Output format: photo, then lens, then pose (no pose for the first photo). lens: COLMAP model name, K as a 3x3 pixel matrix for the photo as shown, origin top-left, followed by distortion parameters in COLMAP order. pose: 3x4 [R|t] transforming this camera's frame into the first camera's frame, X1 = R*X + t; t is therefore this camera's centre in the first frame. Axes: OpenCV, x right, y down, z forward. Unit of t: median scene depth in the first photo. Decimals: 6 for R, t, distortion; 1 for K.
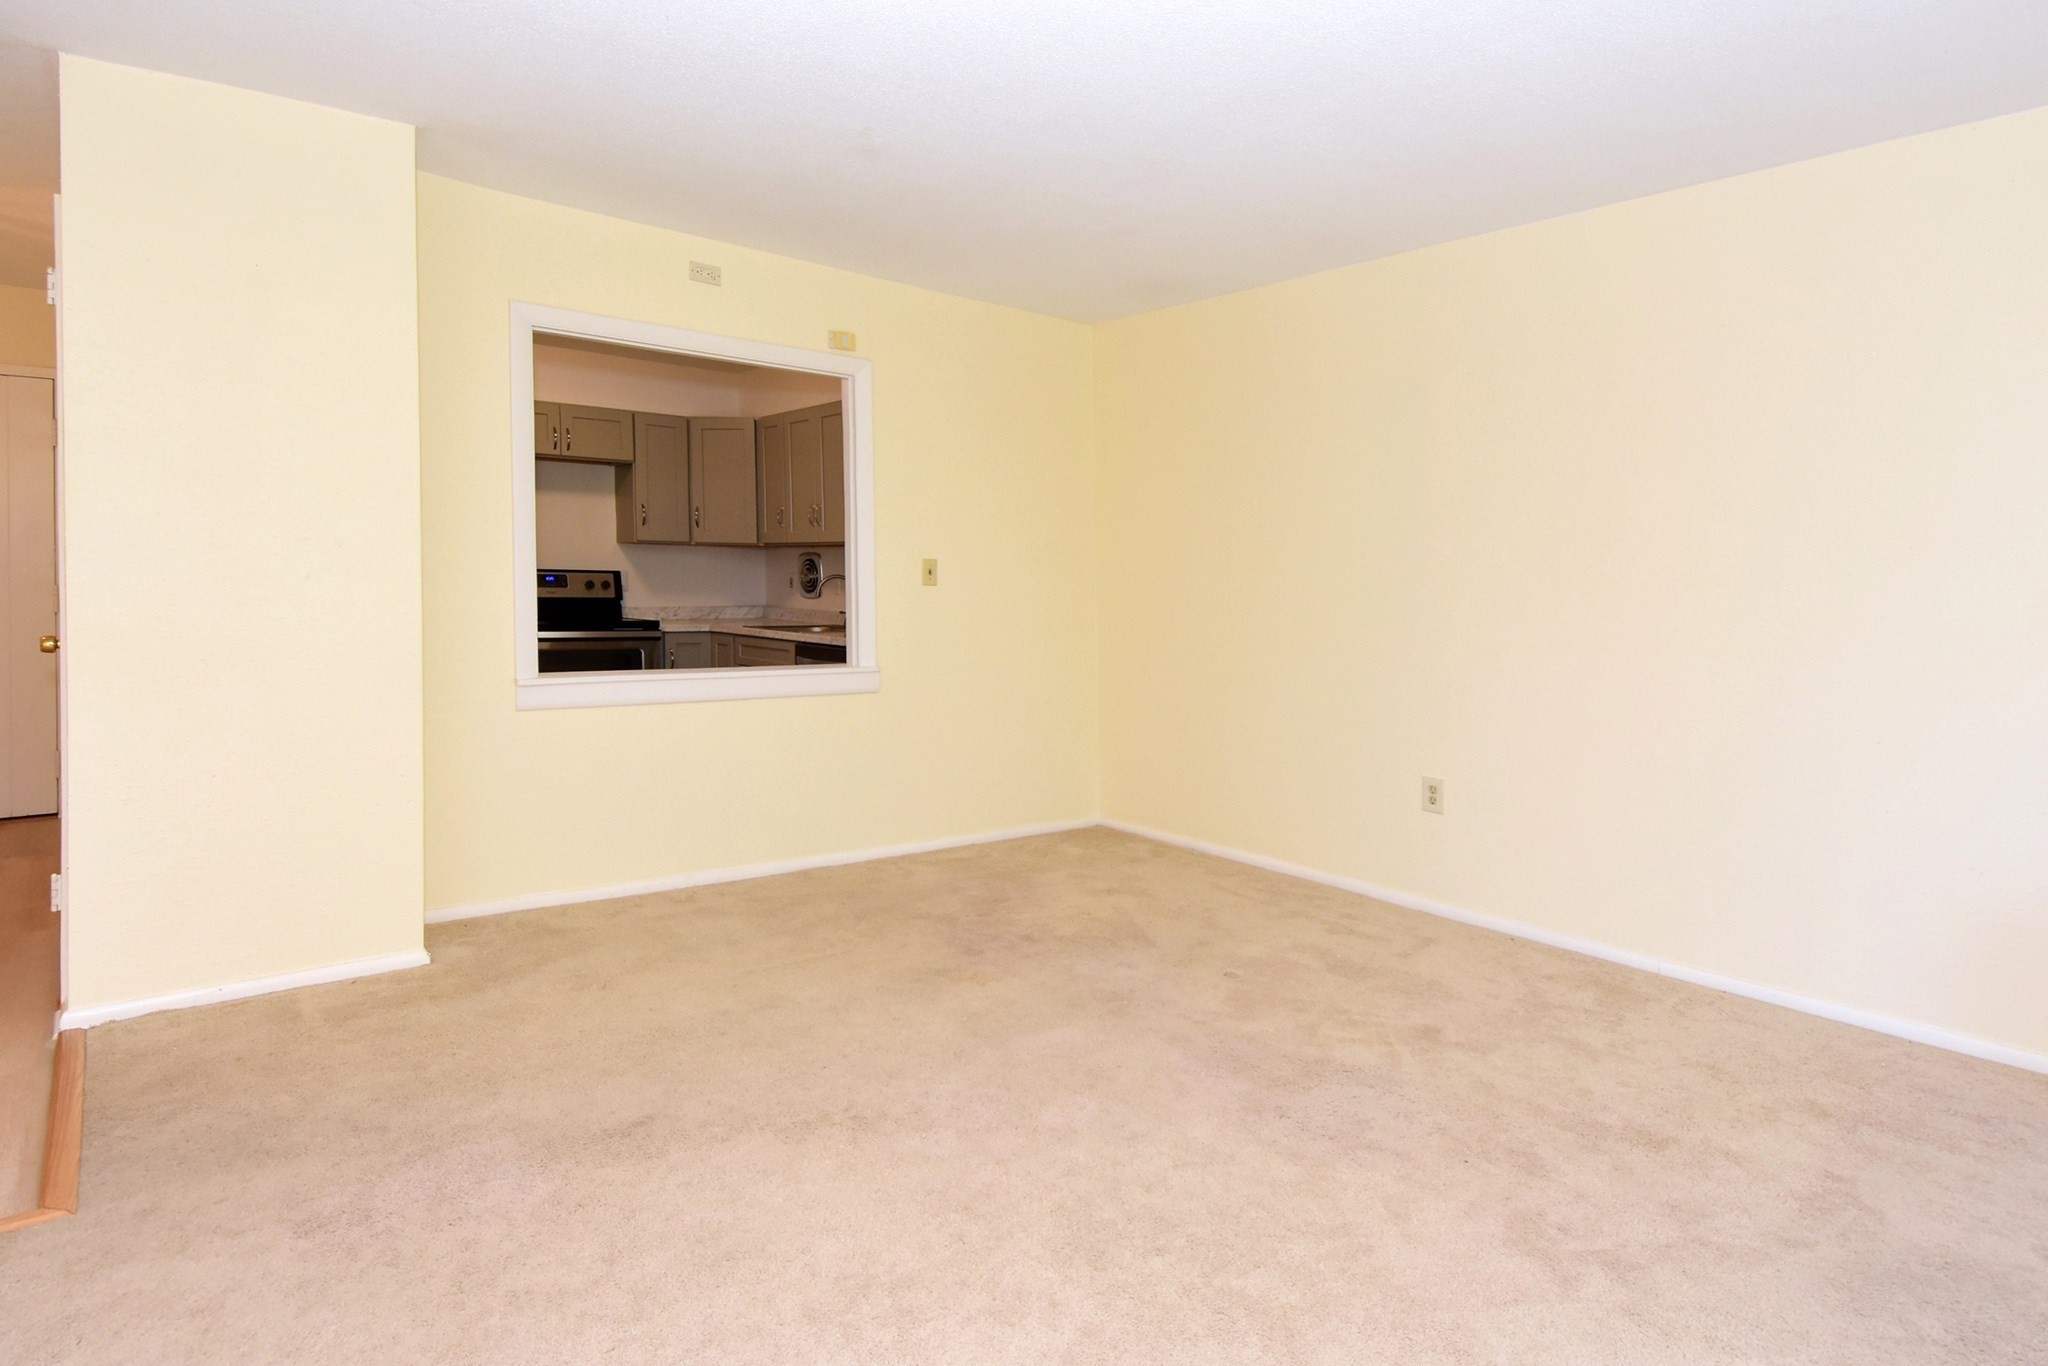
lens RADIAL K [[1072.8, 0, 1017.6], [0, 1072.8, 603.7], [0, 0, 1]] dist [0.016692, -0.021614]
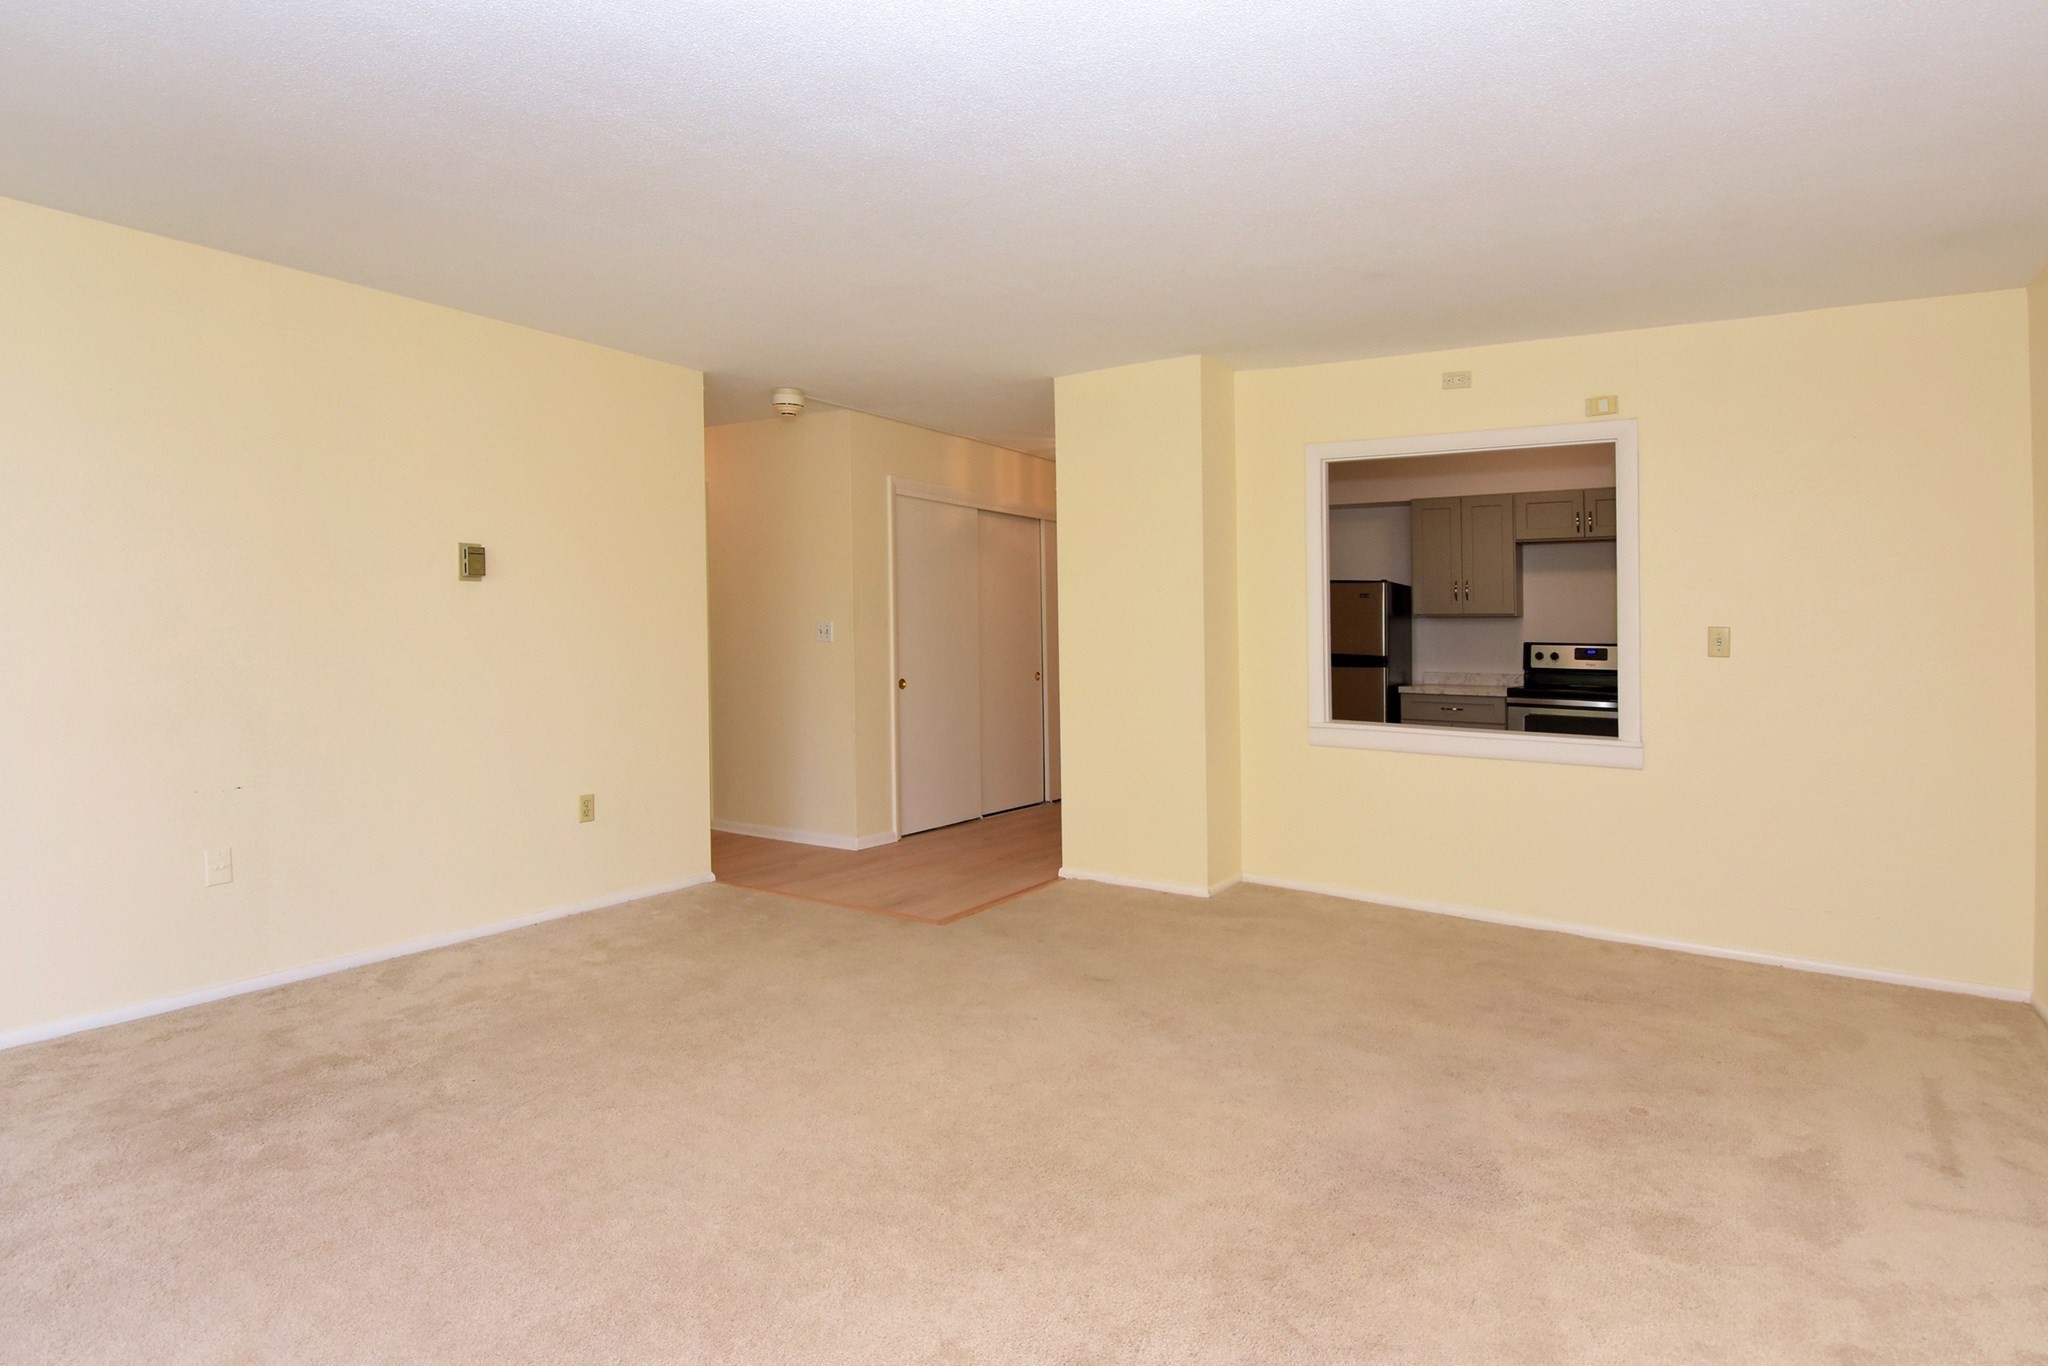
lens RADIAL K [[1142.6, 0, 1066.9], [0, 1142.6, 670.2], [0, 0, 1]] dist [0.023090, -0.030259]
pose [[0.241414, 0.014816, -0.970309, 0.788101], [-0.028698, 0.999555, 0.008122, 0.001316], [0.969998, 0.025885, 0.241732, 0.294658]]
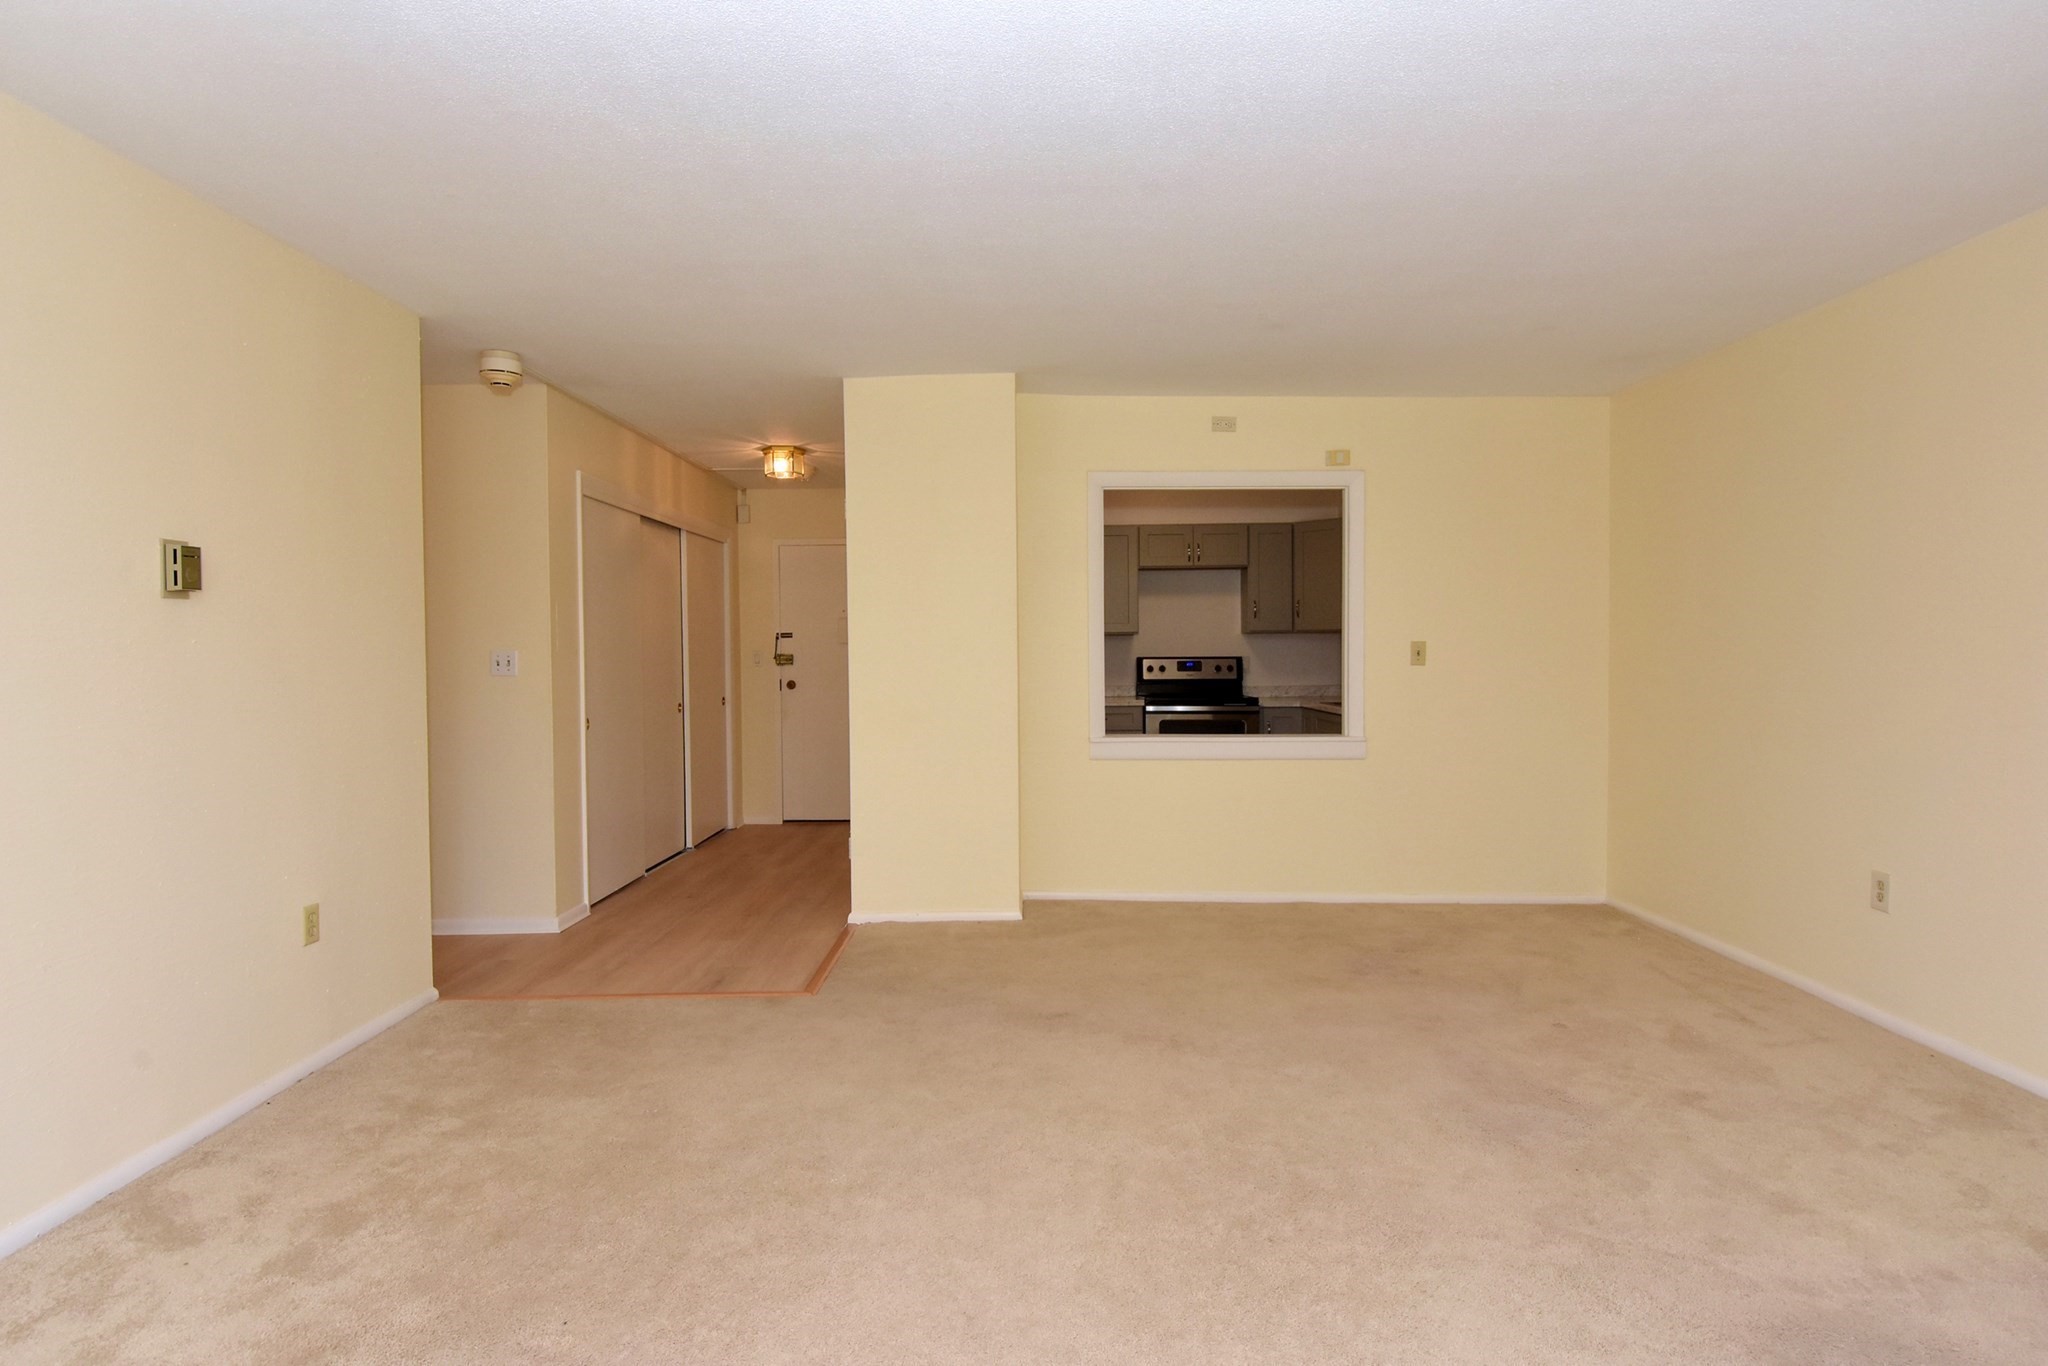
lens RADIAL K [[1139.7, 0, 1024.0], [0, 1139.7, 683.0], [0, 0, 1]] dist [0.023881, -0.032191]
pose [[0.739214, -0.008706, -0.673414, 0.454029], [0.008929, 0.999955, -0.003127, 0.001540], [0.673411, -0.003701, 0.739259, -0.161996]]
